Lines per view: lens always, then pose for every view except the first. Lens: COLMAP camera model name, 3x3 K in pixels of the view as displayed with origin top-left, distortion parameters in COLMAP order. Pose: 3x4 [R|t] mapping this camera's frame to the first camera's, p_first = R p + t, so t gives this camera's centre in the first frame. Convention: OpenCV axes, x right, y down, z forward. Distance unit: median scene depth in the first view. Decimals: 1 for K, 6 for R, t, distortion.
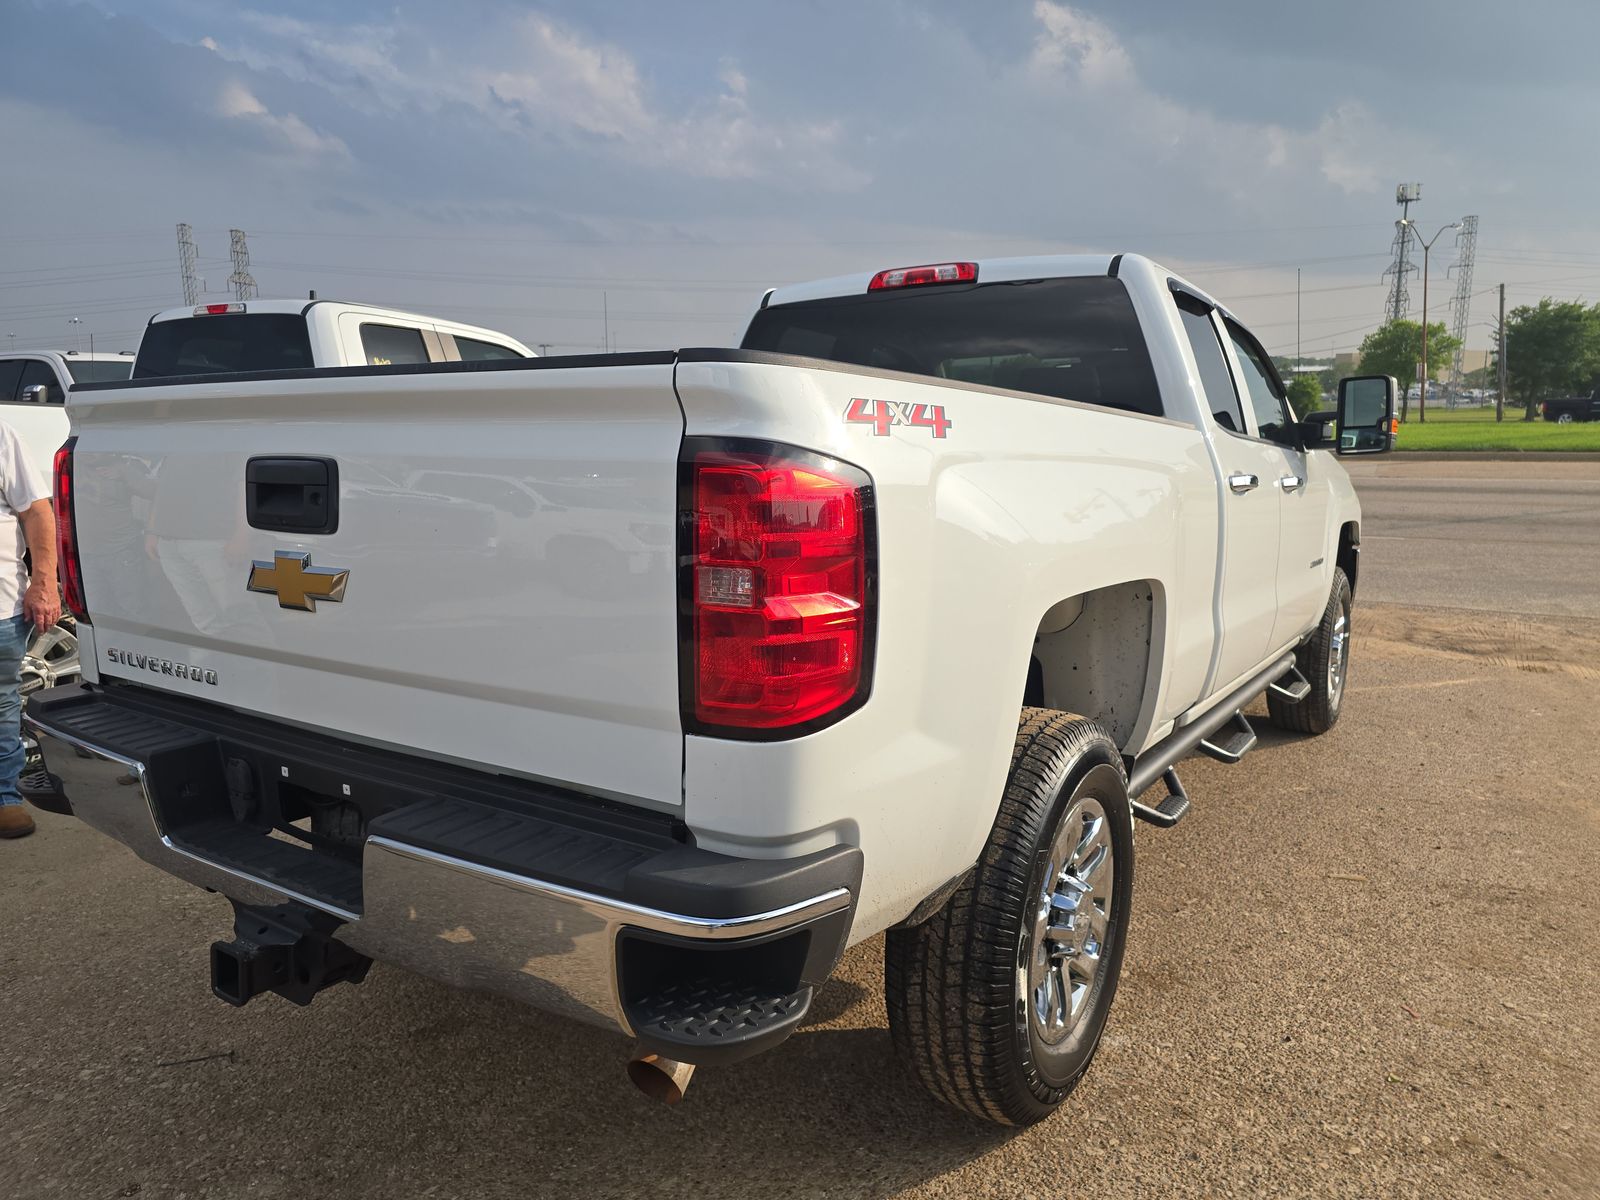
lens RADIAL K [[1072.2, 0, 801.7], [0, 1072.2, 604.3], [0, 0, 1]] dist [0.043587, -0.023051]
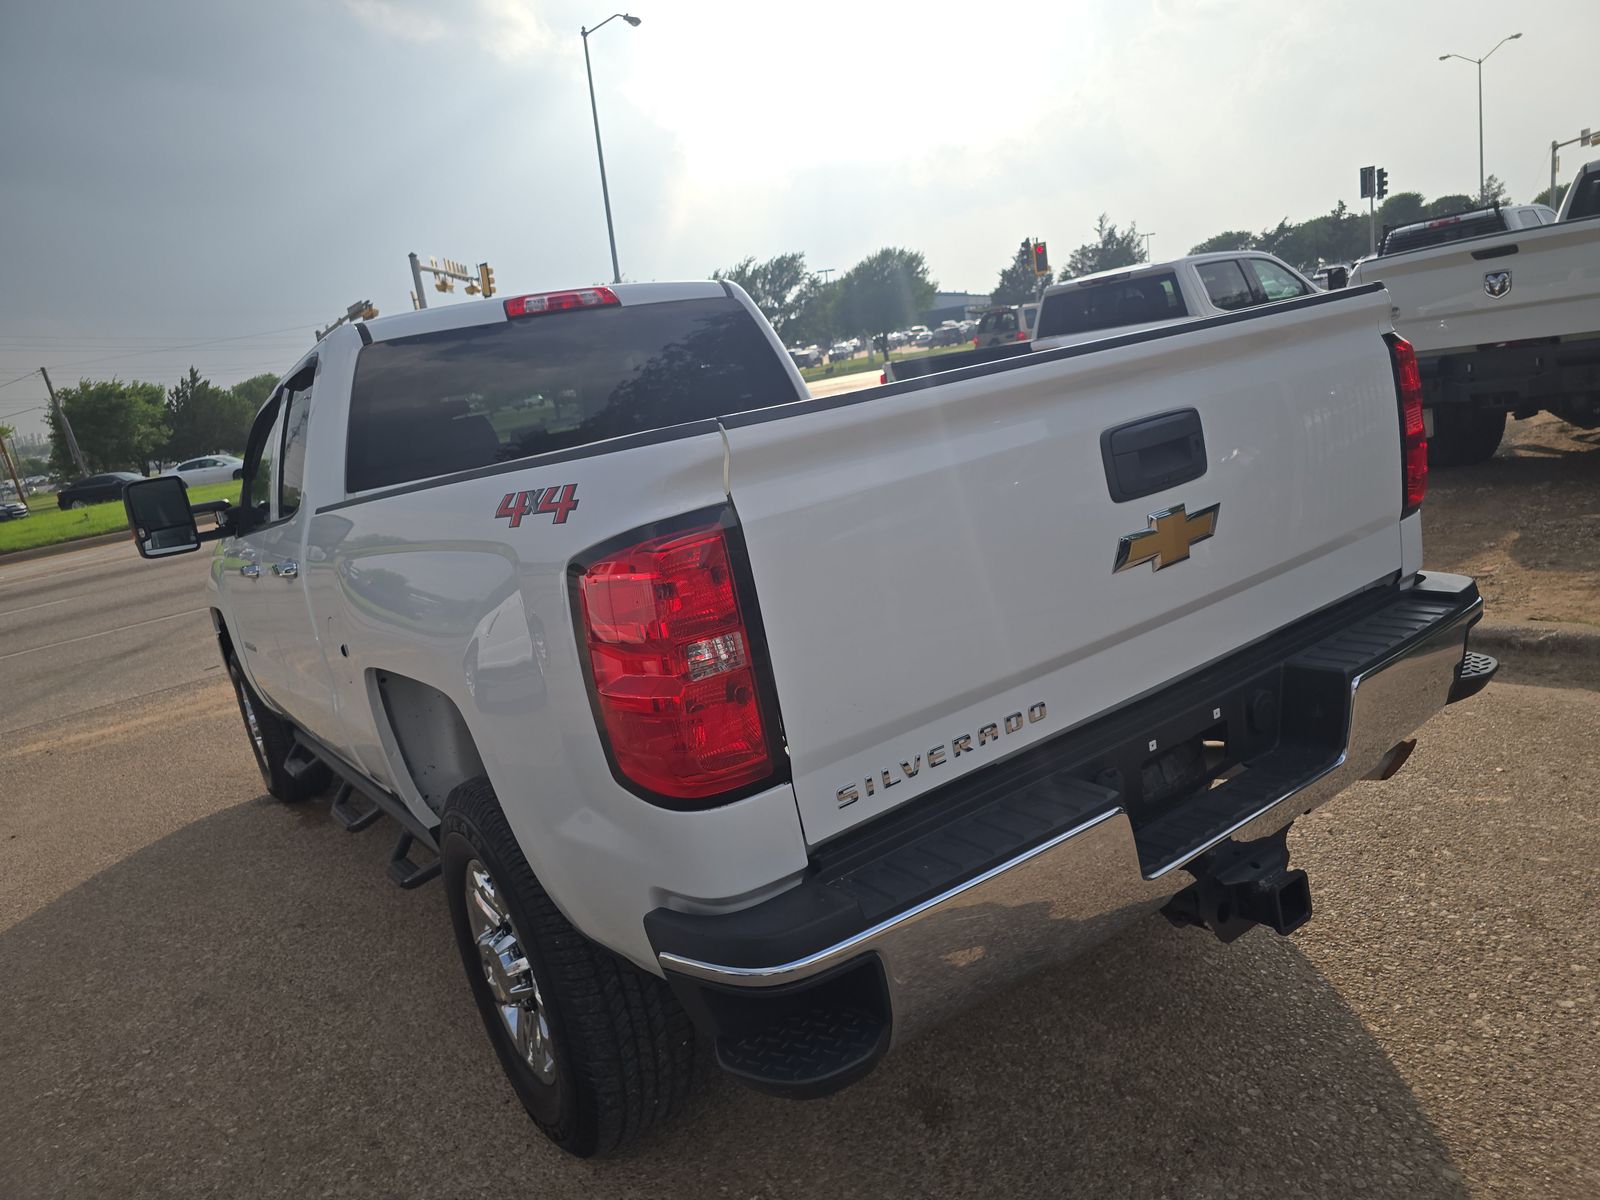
lens RADIAL K [[1072.2, 0, 808.3], [0, 1072.2, 599.4], [0, 0, 1]] dist [0.043587, -0.023051]
pose [[0.378148, -0.252957, 0.890515, -1.331287], [0.319960, 0.938375, 0.130684, -0.182258], [-0.868694, 0.235511, 0.435781, 0.760439]]
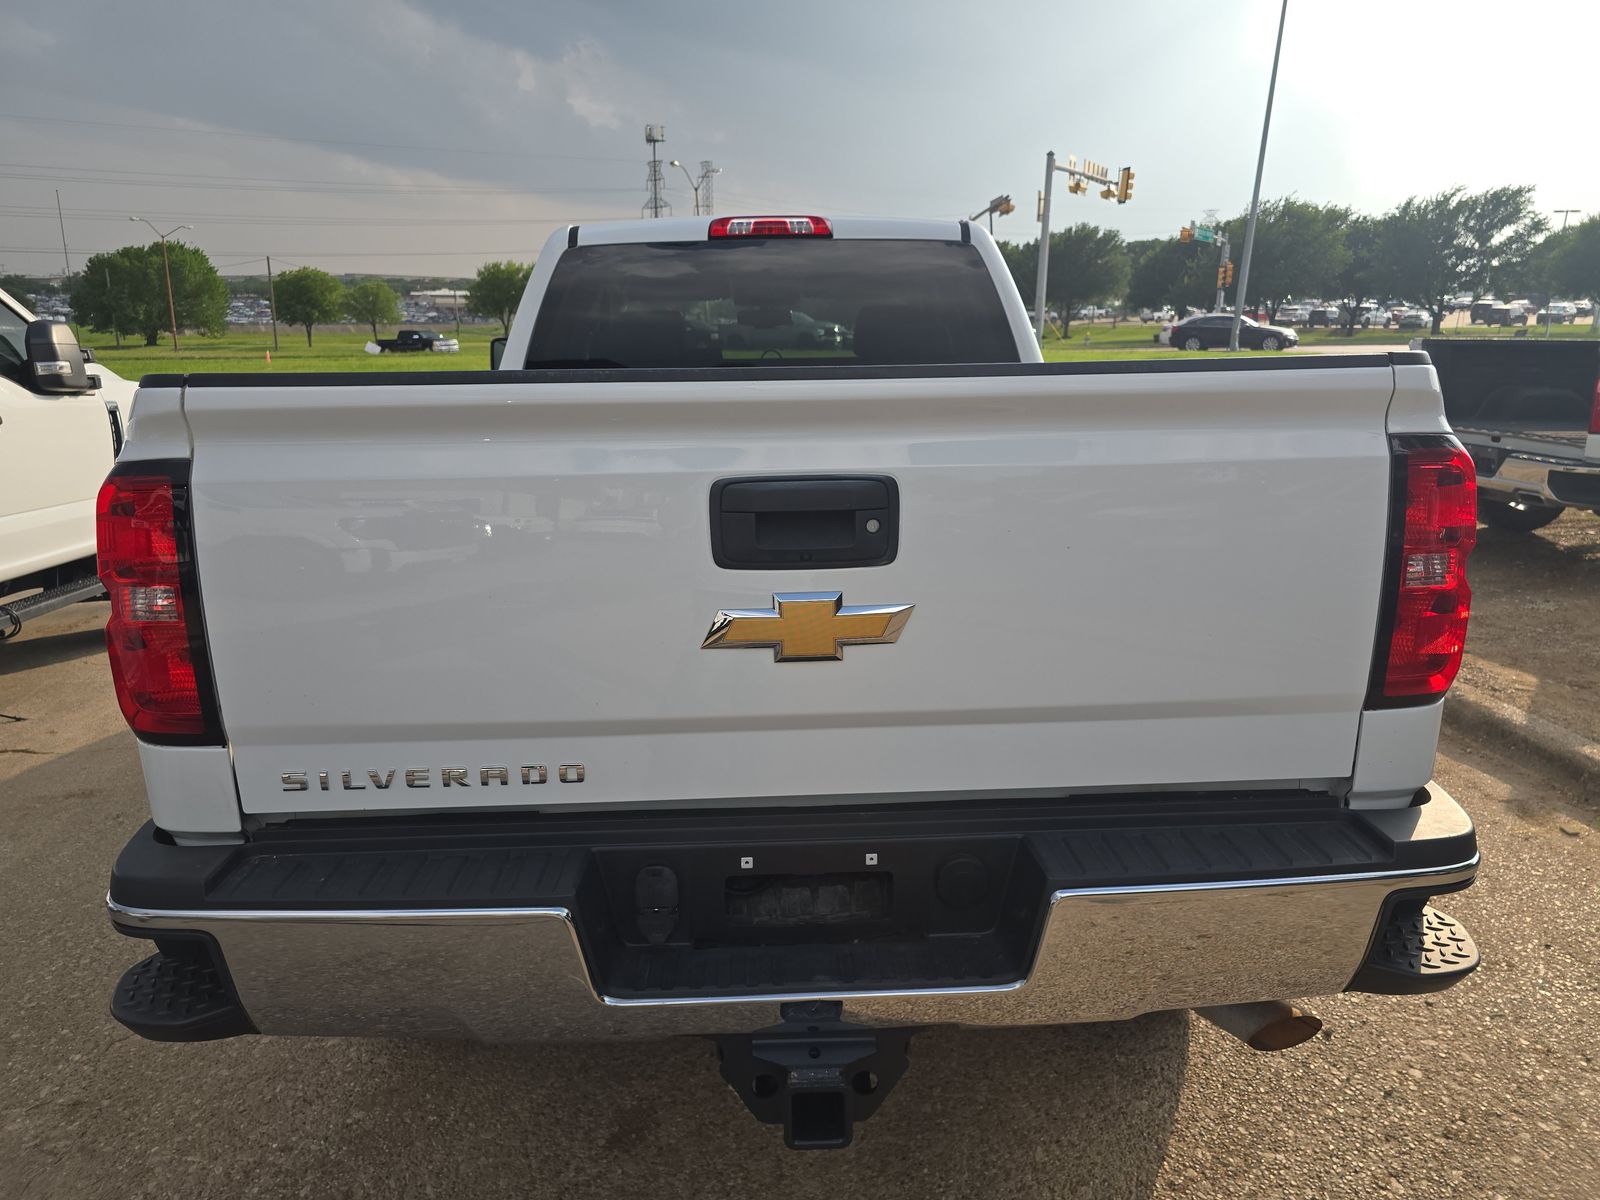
lens RADIAL K [[1072.2, 0, 810.3], [0, 1072.2, 594.3], [0, 0, 1]] dist [0.043587, -0.023051]
pose [[0.812771, -0.137901, 0.566027, -0.807883], [0.103135, 0.990294, 0.093172, -0.106529], [-0.573382, -0.017350, 0.819104, 0.297208]]
